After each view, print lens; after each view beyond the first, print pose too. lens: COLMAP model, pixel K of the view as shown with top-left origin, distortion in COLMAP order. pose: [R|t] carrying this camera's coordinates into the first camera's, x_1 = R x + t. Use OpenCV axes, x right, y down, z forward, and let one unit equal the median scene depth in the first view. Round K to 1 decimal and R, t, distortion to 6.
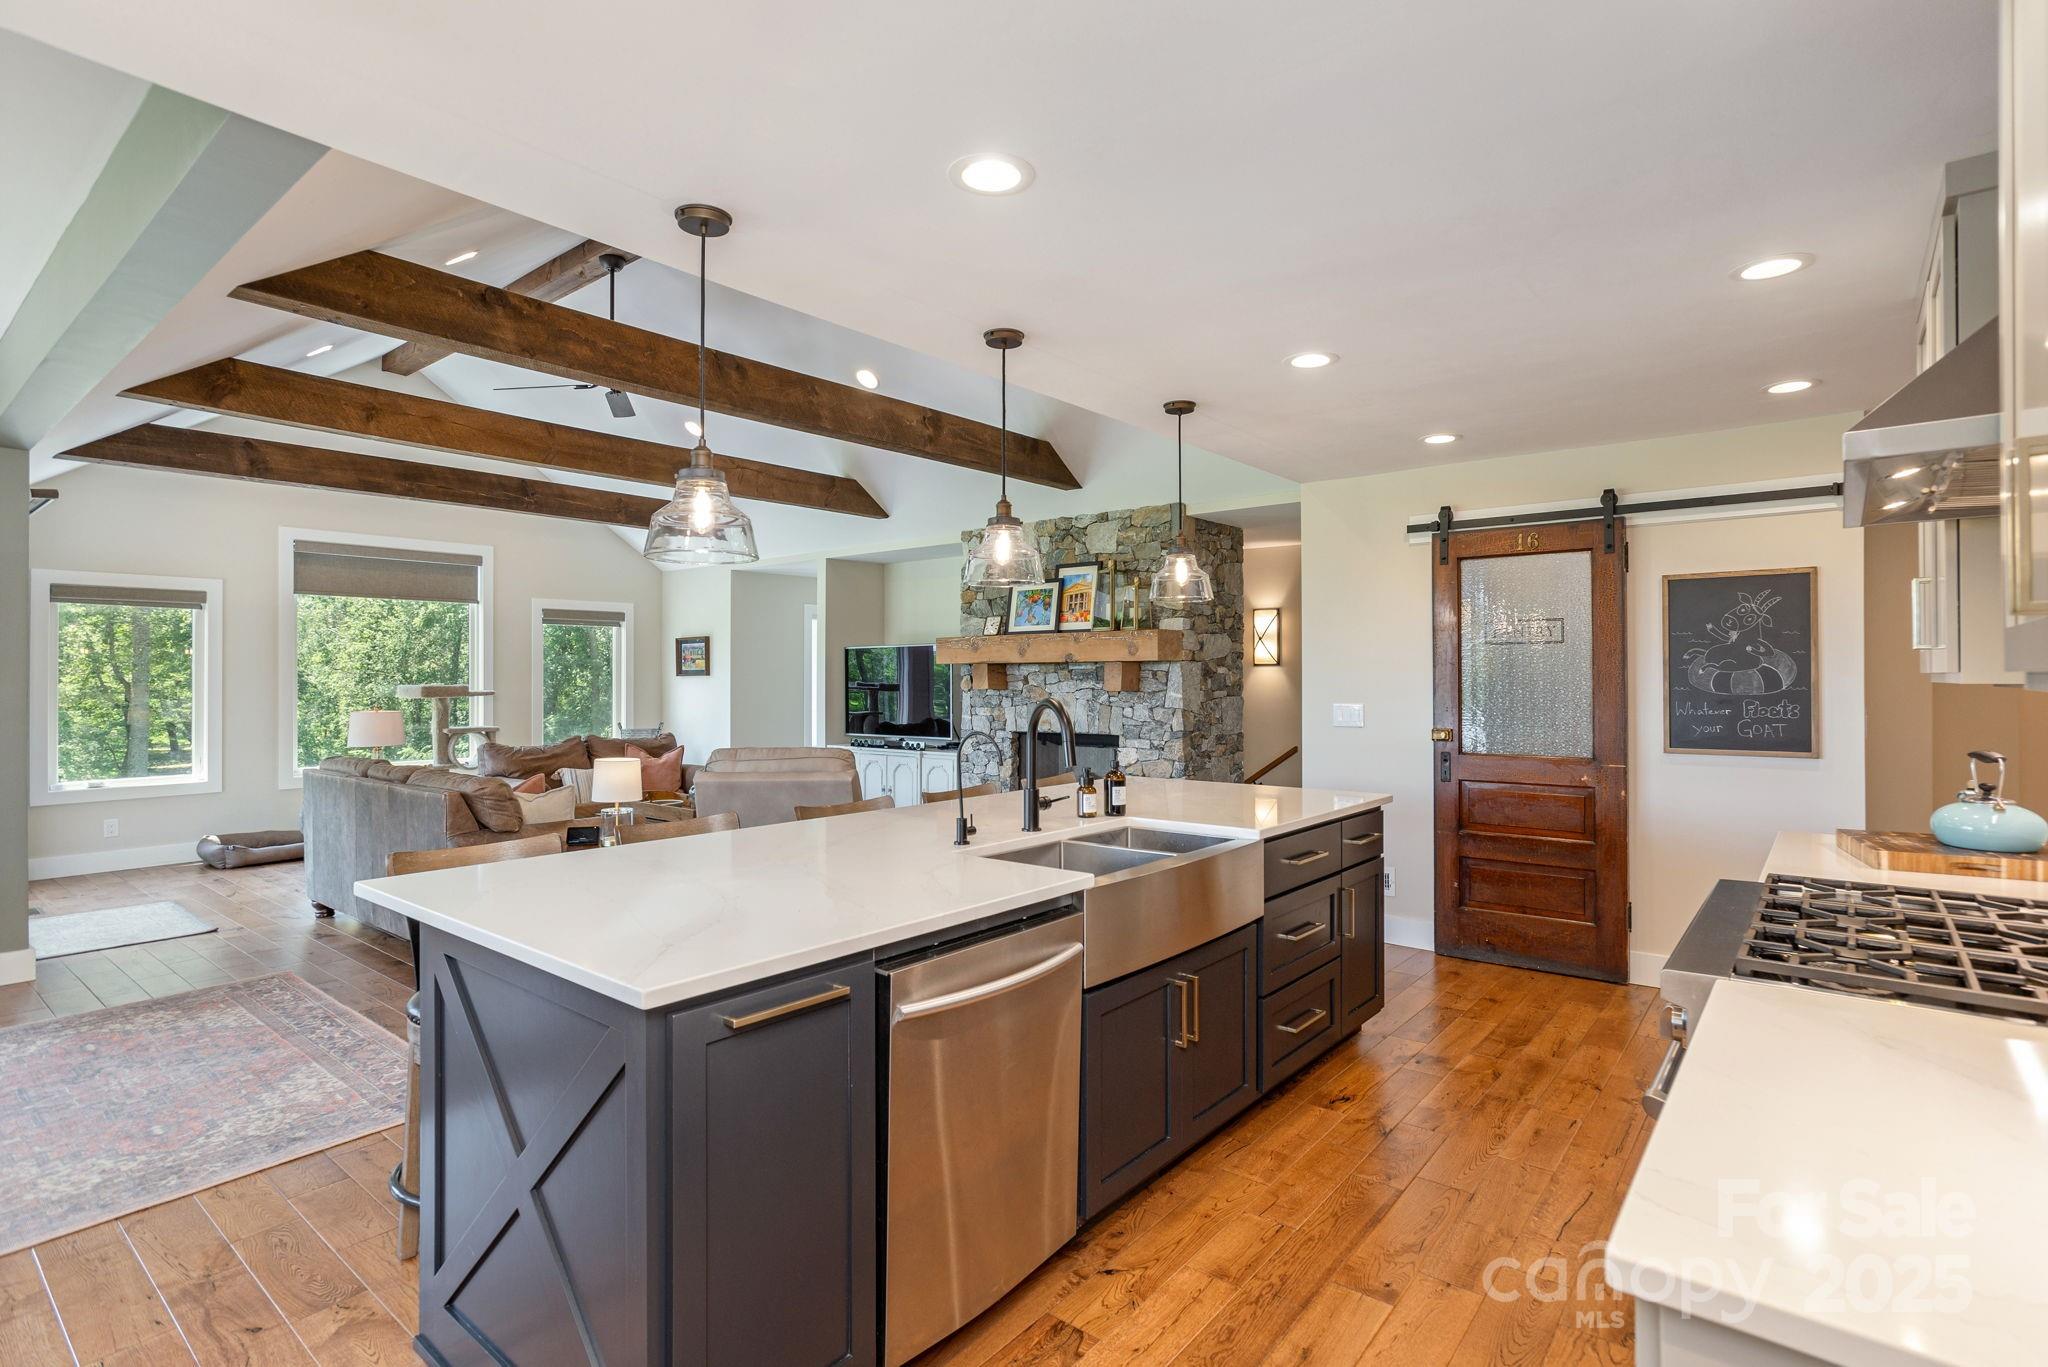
lens RADIAL K [[984.1, 0, 1031.0], [0, 984.1, 673.4], [0, 0, 1]] dist [-0.011819, 0.001451]
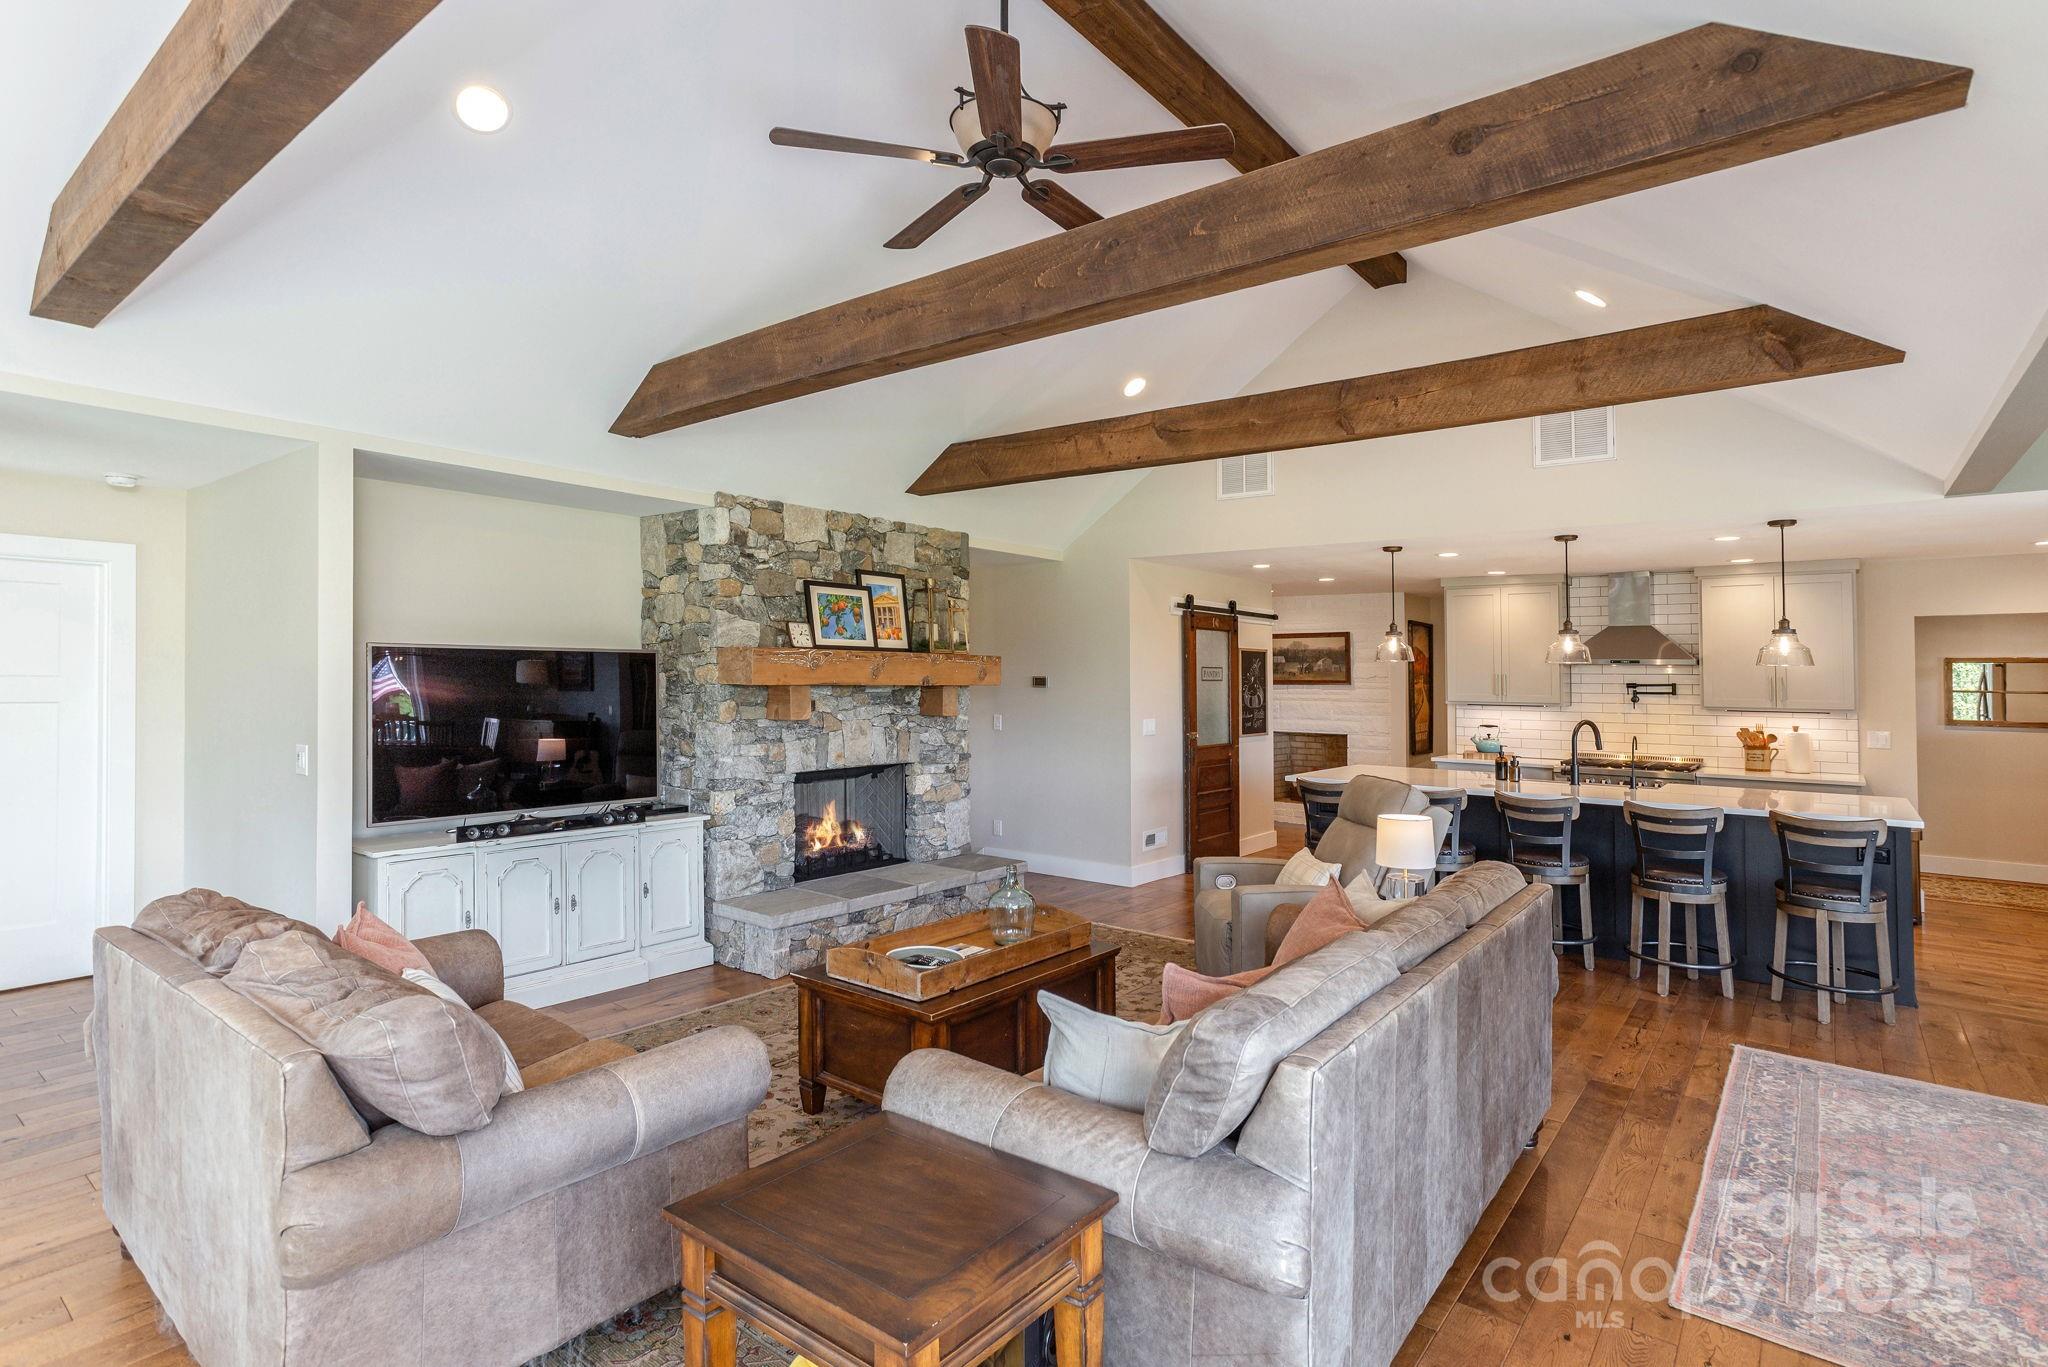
lens RADIAL K [[984.1, 0, 1023.4], [0, 984.1, 665.4], [0, 0, 1]] dist [-0.011819, 0.001451]
pose [[0.036803, 0.018455, 0.999152, -0.816968], [-0.014346, 0.999736, -0.017938, -0.014360], [-0.999220, -0.013674, 0.037058, 0.826992]]
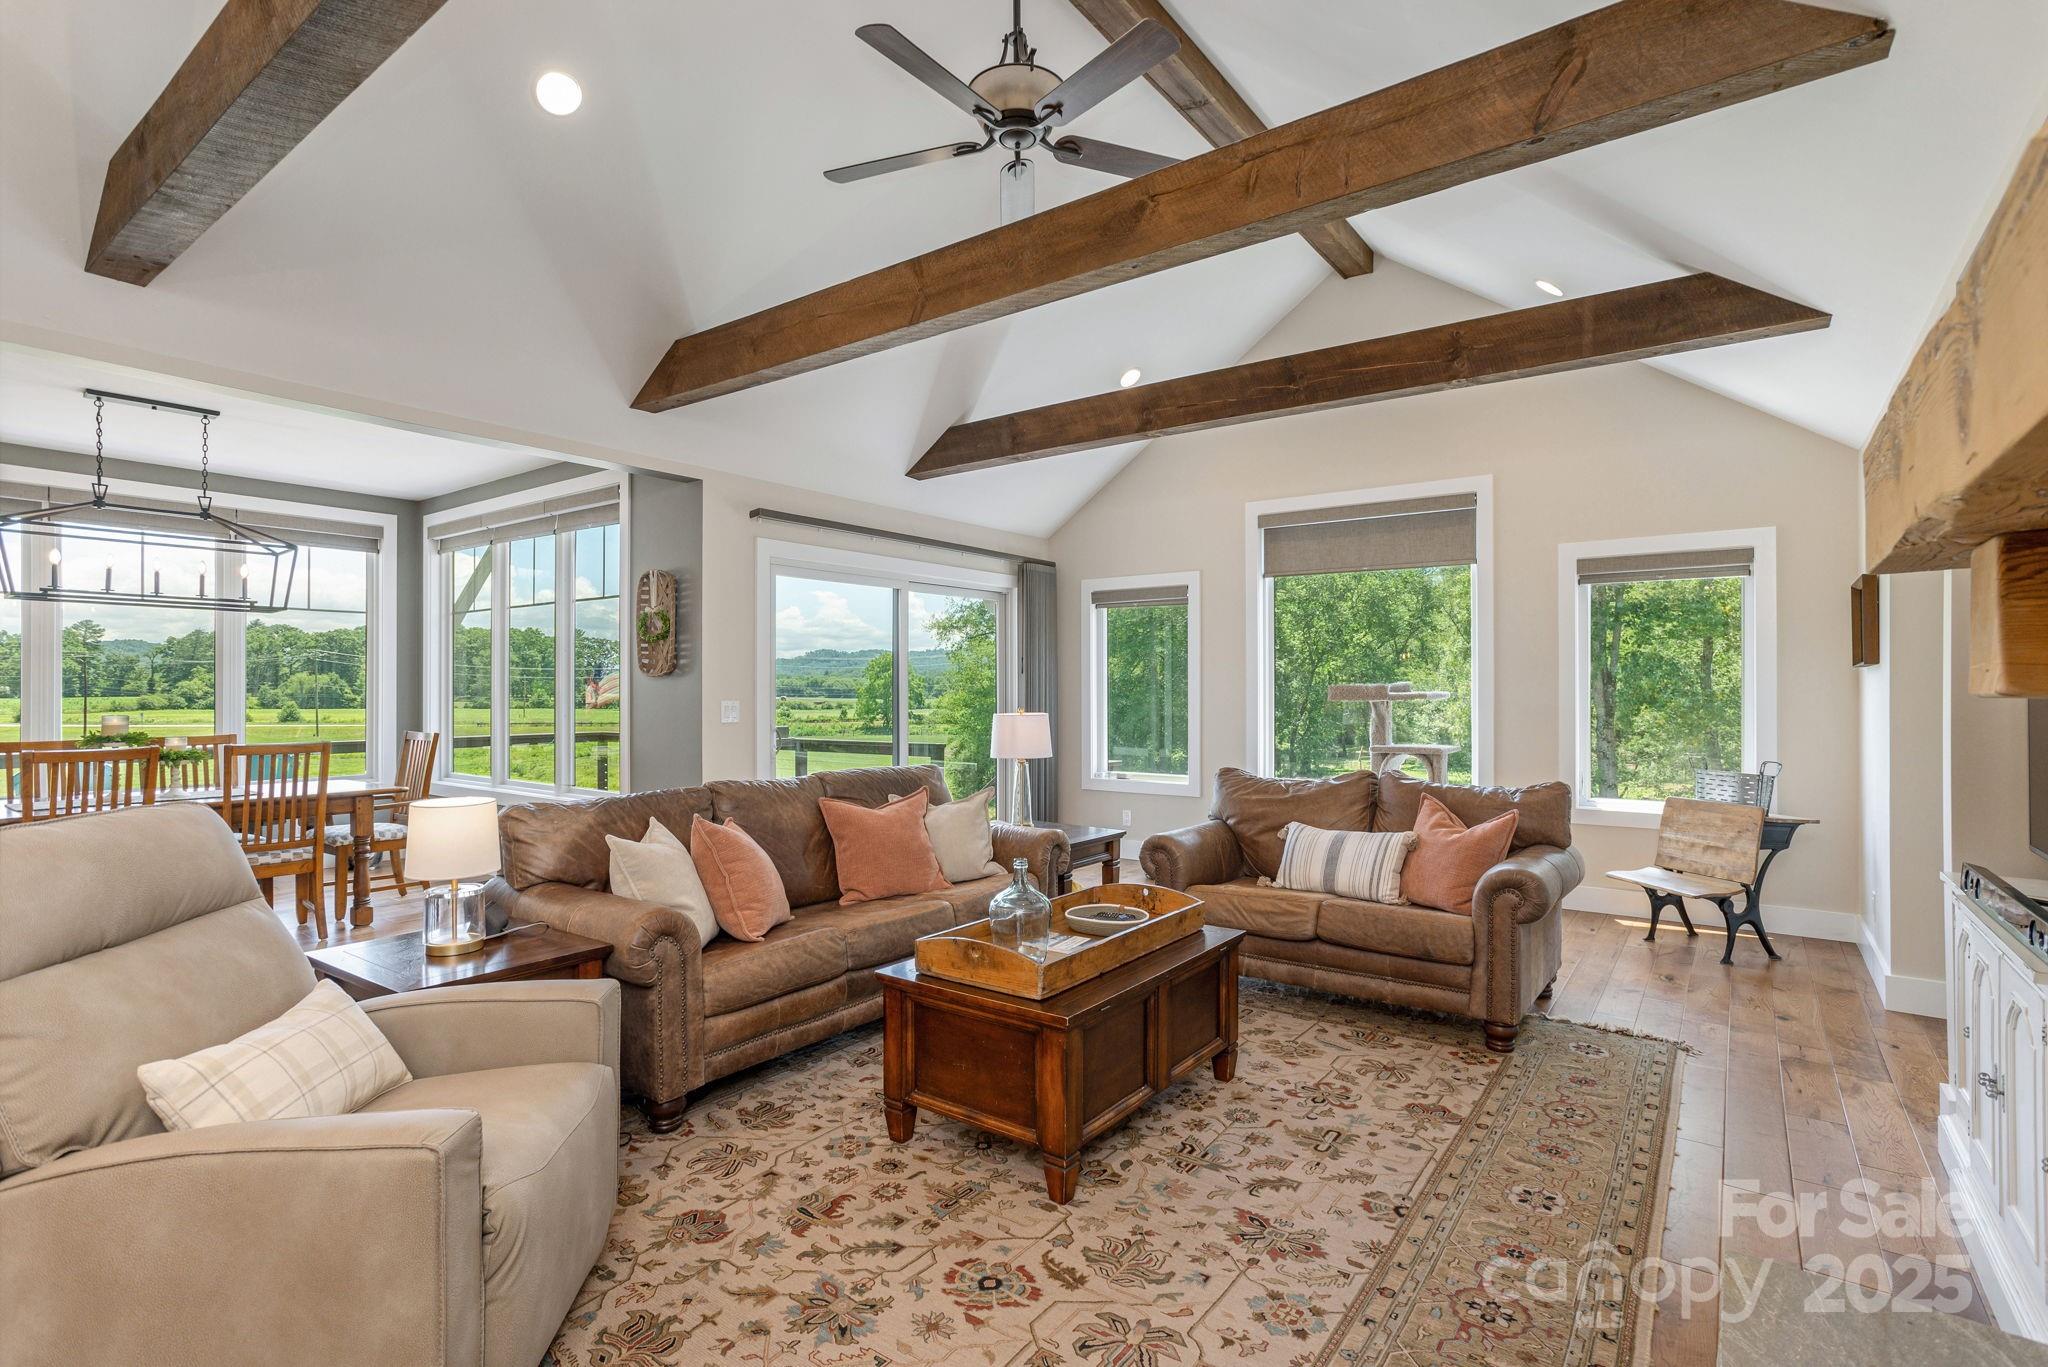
lens RADIAL K [[961.3, 0, 1085.0], [0, 961.3, 700.7], [0, 0, 1]] dist [-0.024645, 0.000756]
pose [[0.055278, 0.016577, -0.998333, 0.100450], [0.005675, 0.999841, 0.016916, 0.013306], [0.998455, -0.006601, 0.055175, 0.857881]]
